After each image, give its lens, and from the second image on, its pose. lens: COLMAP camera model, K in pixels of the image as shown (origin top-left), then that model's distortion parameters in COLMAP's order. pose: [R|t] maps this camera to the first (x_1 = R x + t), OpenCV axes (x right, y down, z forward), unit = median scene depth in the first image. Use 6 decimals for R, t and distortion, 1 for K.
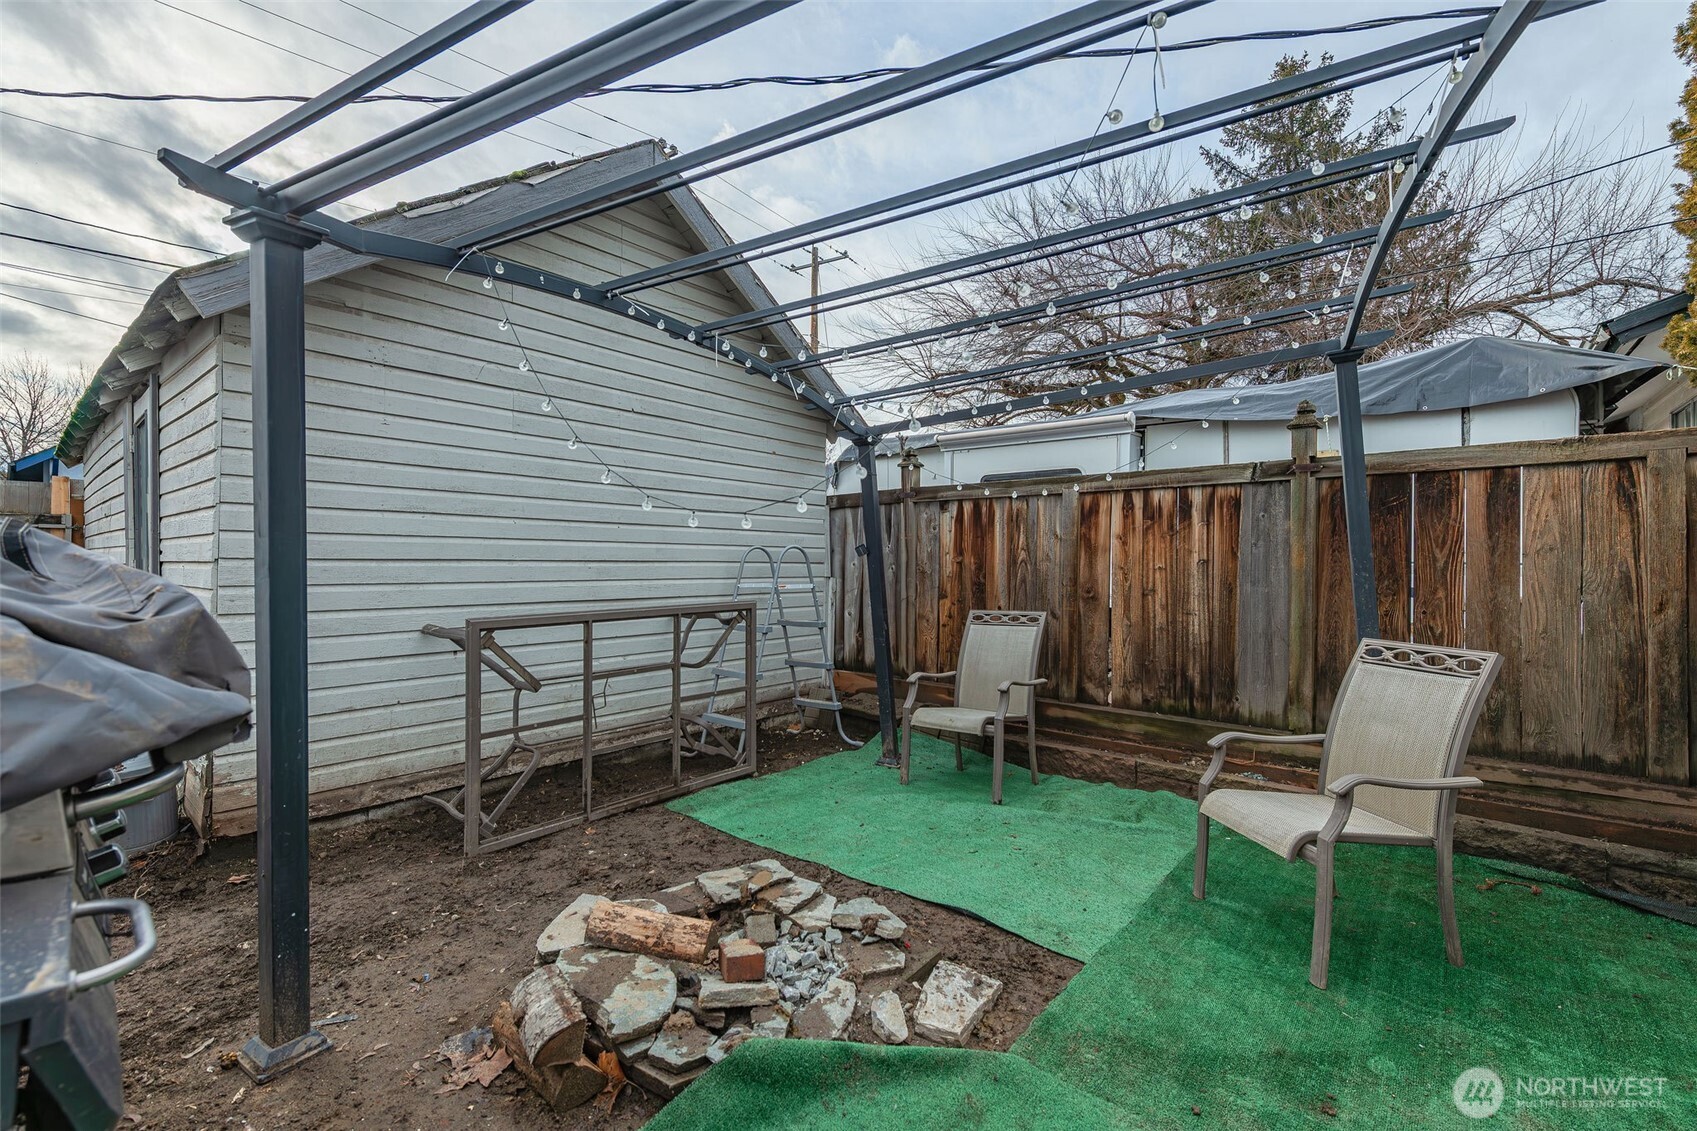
lens RADIAL K [[787.2, 0, 880.2], [0, 787.2, 560.2], [0, 0, 1]] dist [-0.001134, -0.000198]
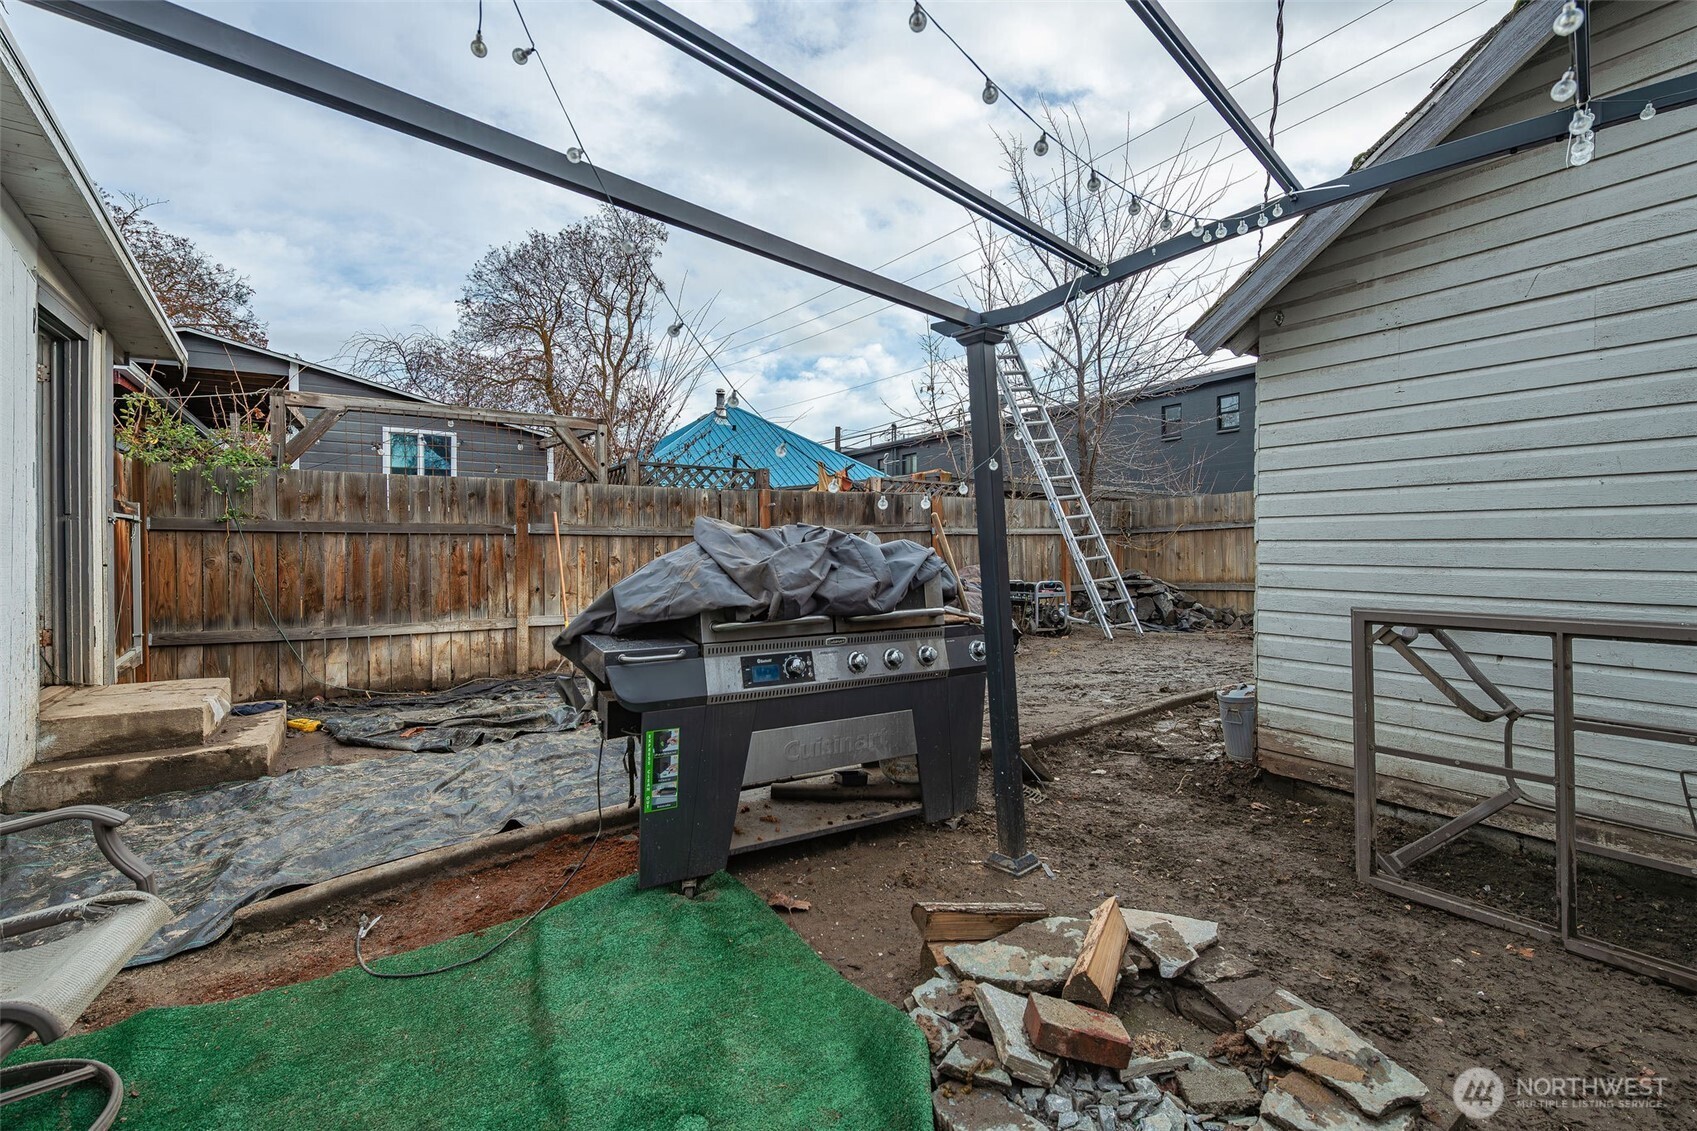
lens RADIAL K [[787.2, 0, 880.2], [0, 787.2, 560.2], [0, 0, 1]] dist [-0.001134, -0.000198]
pose [[-0.343507, 0.012806, -0.939063, 0.435789], [0.002614, 0.999916, 0.012680, 0.009481], [0.939146, 0.001901, -0.343512, 0.737344]]
